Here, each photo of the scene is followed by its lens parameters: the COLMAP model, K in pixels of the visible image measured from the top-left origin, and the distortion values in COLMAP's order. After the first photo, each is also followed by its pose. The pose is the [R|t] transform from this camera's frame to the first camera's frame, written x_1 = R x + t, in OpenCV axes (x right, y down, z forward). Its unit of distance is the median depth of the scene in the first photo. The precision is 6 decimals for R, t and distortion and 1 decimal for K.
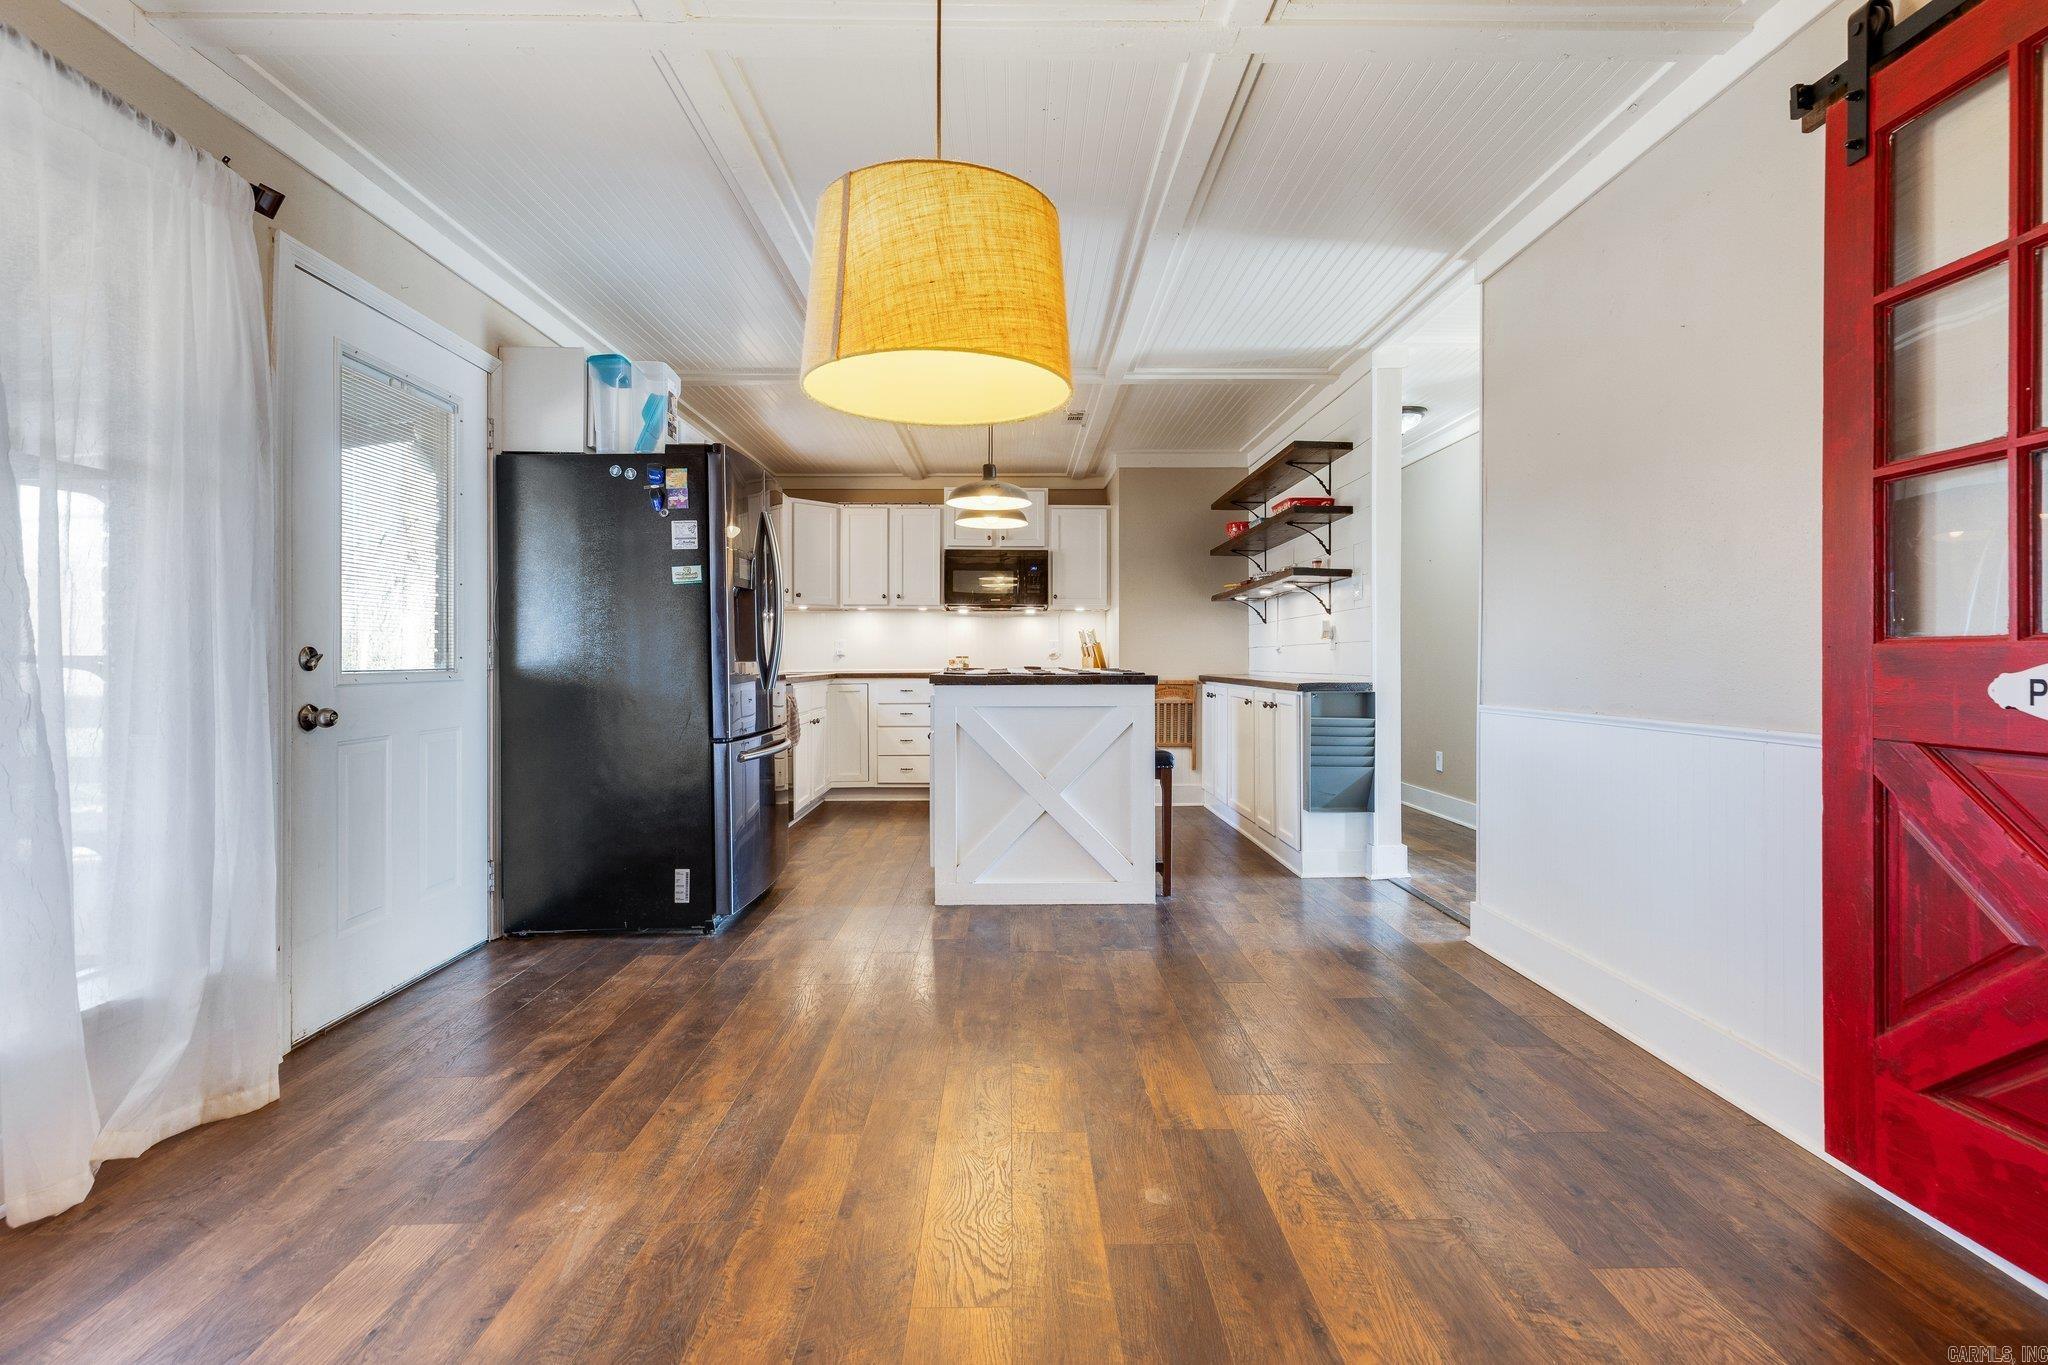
lens RADIAL K [[933.4, 0, 1023.5], [0, 933.4, 677.5], [0, 0, 1]] dist [0.004172, -0.000894]
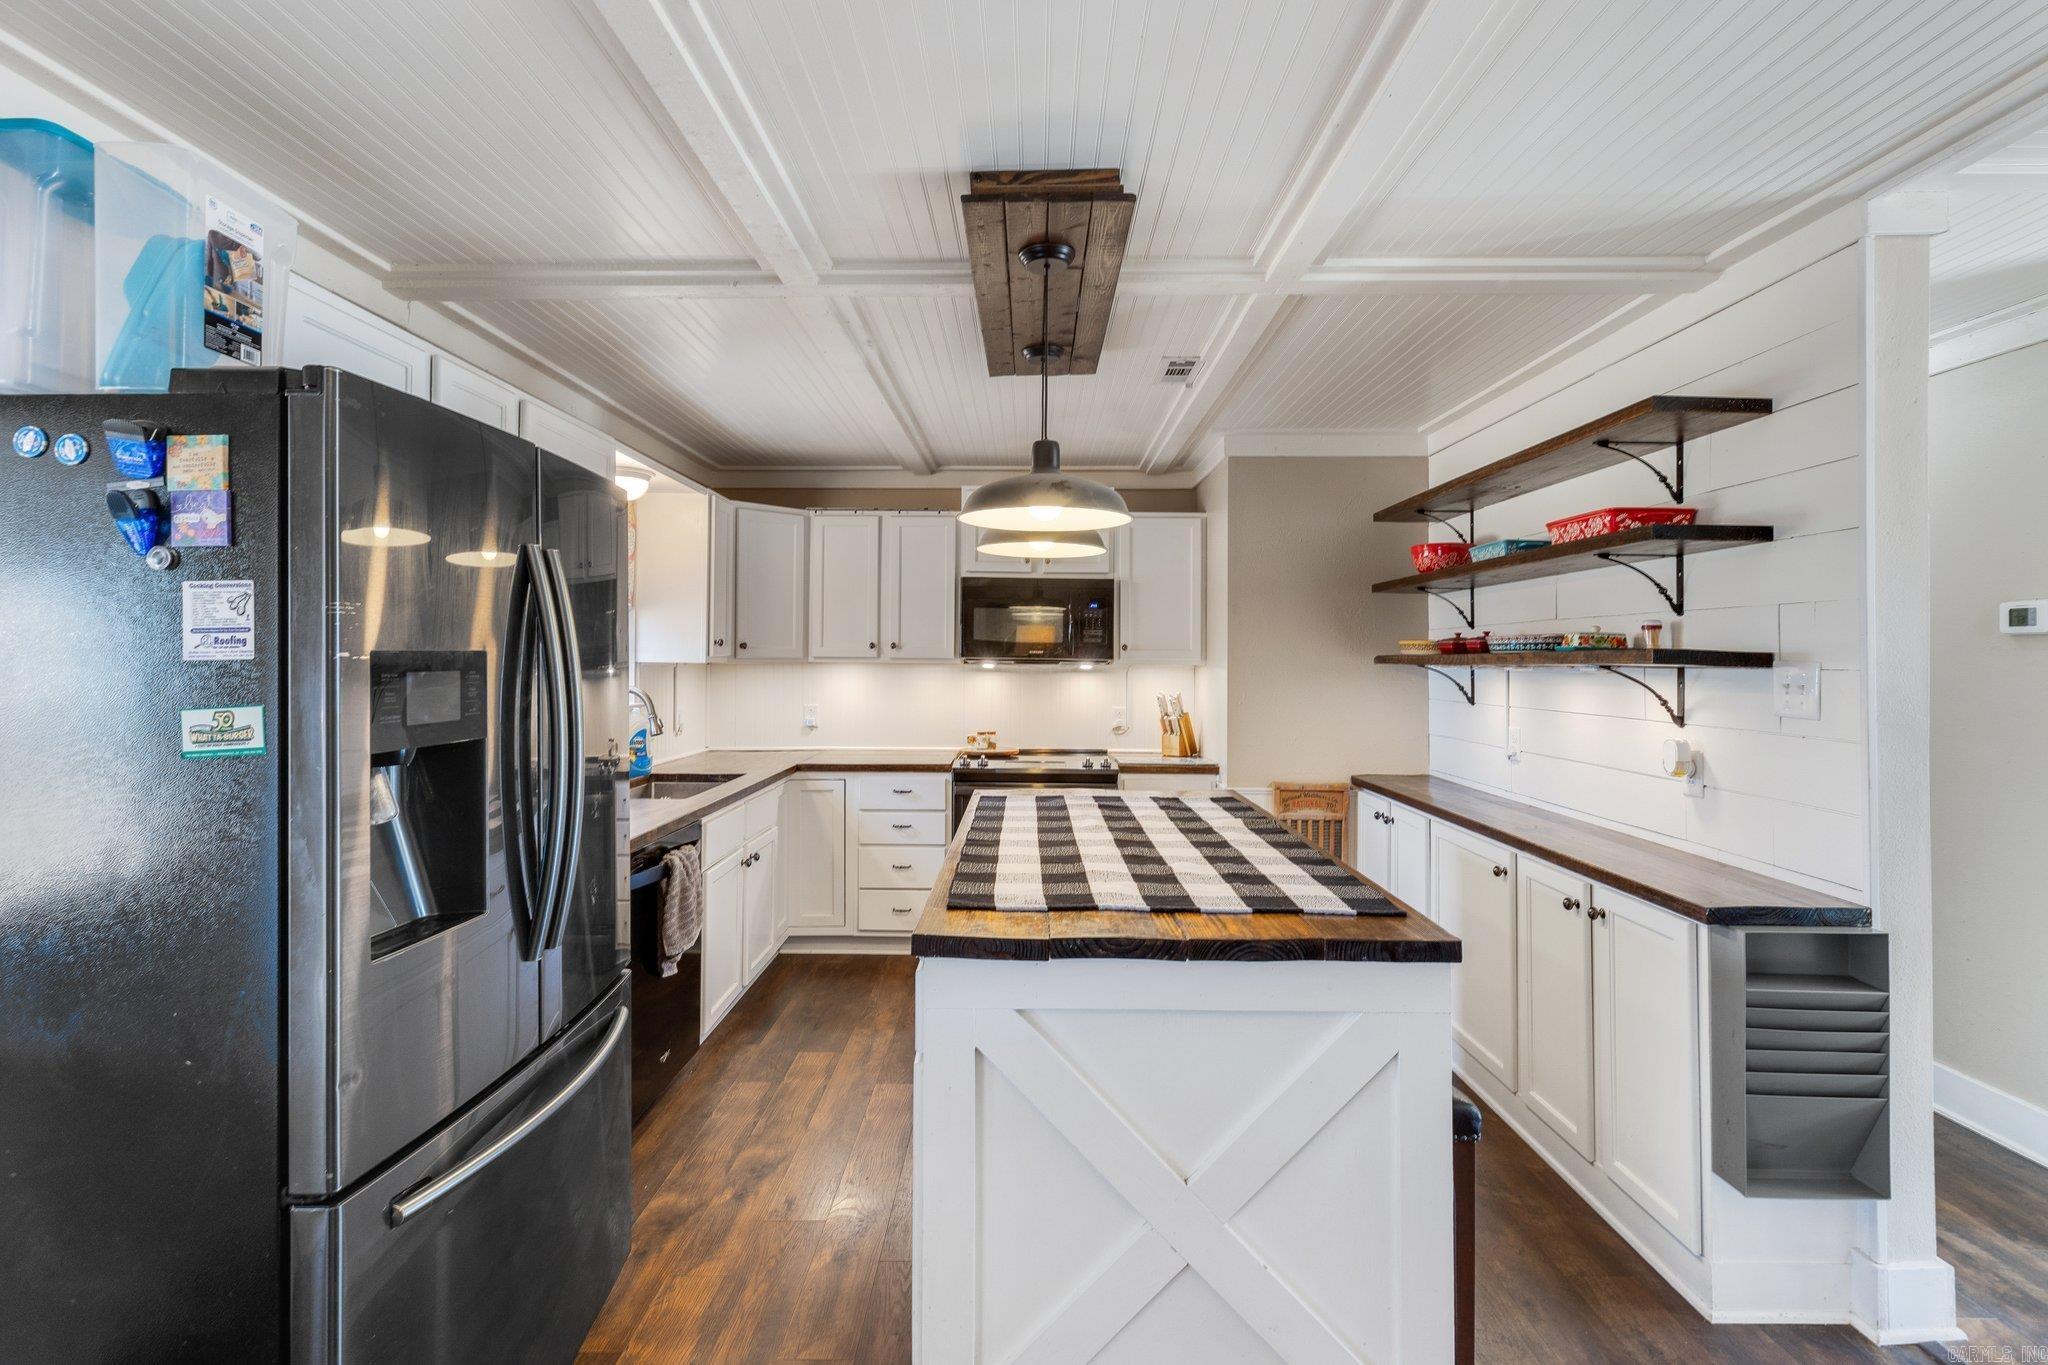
lens RADIAL K [[933.4, 0, 1024.1], [0, 933.4, 666.3], [0, 0, 1]] dist [0.004172, -0.000894]
pose [[0.999711, 0.005865, -0.023320, -0.032461], [-0.006086, 0.999937, -0.009450, -0.094821], [0.023264, 0.009589, 0.999683, 0.459728]]
